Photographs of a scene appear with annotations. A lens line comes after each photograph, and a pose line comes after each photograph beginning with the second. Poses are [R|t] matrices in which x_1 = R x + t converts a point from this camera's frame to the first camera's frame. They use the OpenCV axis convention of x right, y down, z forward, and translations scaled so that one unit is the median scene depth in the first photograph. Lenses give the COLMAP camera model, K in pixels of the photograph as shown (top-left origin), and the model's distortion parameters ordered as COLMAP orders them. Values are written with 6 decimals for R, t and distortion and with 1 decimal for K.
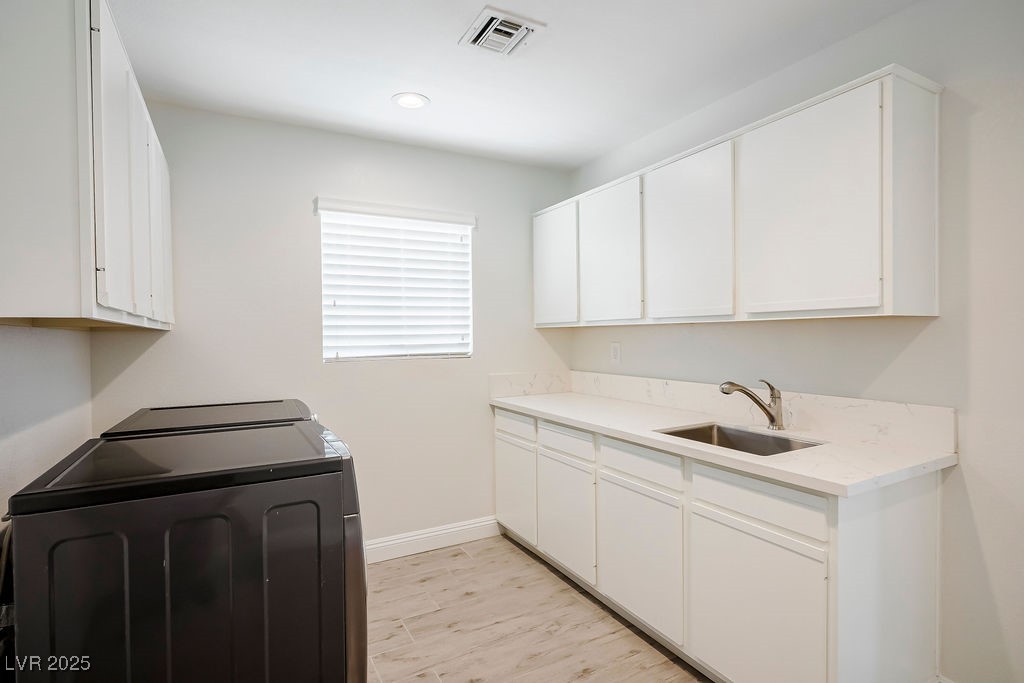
lens RADIAL K [[507.5, 0, 507.3], [0, 507.5, 341.7], [0, 0, 1]] dist [-0.002082, -0.000502]
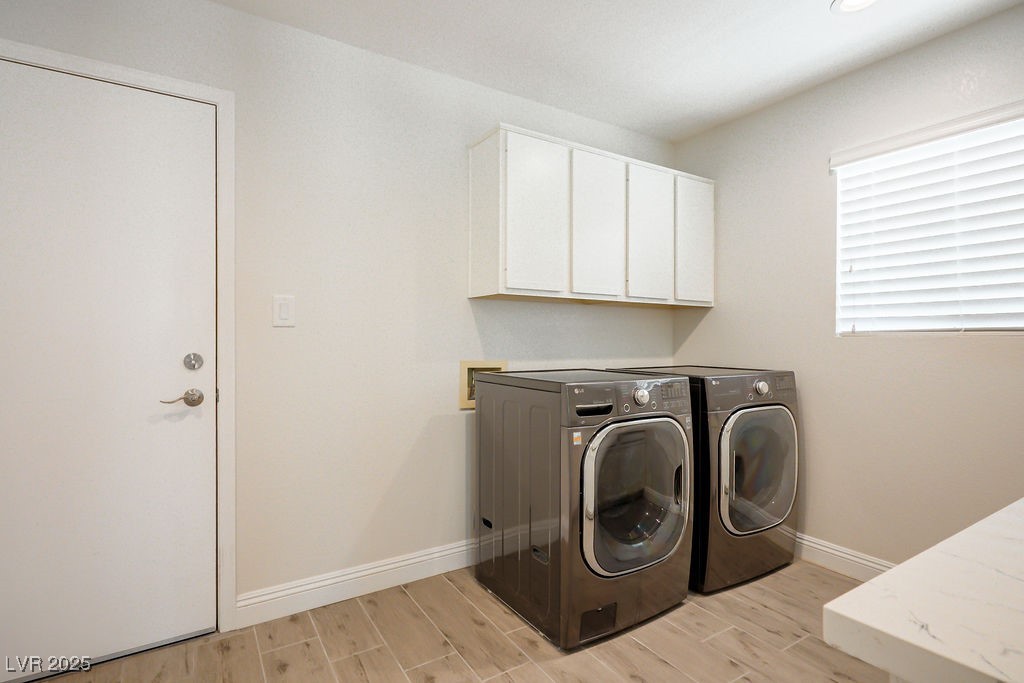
lens RADIAL K [[507.5, 0, 507.3], [0, 507.5, 341.7], [0, 0, 1]] dist [-0.002082, -0.000502]
pose [[0.067536, 0.018432, -0.997547, 0.490688], [-0.015973, 0.999721, 0.017391, 0.043843], [0.997589, 0.014759, 0.067812, 0.357570]]
